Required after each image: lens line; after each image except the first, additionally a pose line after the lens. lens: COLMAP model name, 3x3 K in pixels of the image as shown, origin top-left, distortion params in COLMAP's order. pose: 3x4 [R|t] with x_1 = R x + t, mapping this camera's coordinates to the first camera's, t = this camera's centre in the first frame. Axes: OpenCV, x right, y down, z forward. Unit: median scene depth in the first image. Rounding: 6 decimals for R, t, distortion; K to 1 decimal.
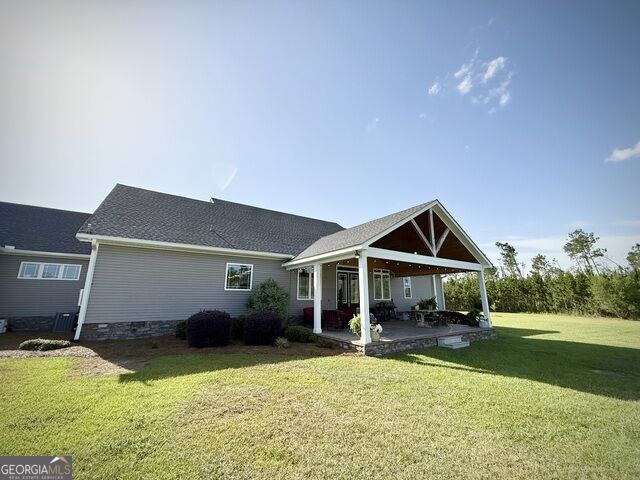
lens RADIAL K [[256.0, 0, 320.0], [0, 256.0, 239.4], [0, 0, 1]] dist [-0.000061, 0.000301]
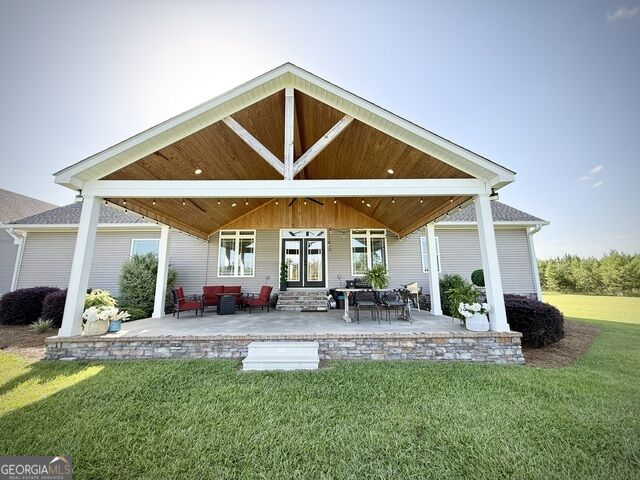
lens RADIAL K [[256.0, 0, 318.4], [0, 256.0, 240.0], [0, 0, 1]] dist [-0.000061, 0.000301]
pose [[0.832387, -0.104916, -0.544174, 0.747487], [0.134219, 0.990849, 0.014270, 0.182669], [0.537697, -0.084917, 0.838851, 0.605645]]
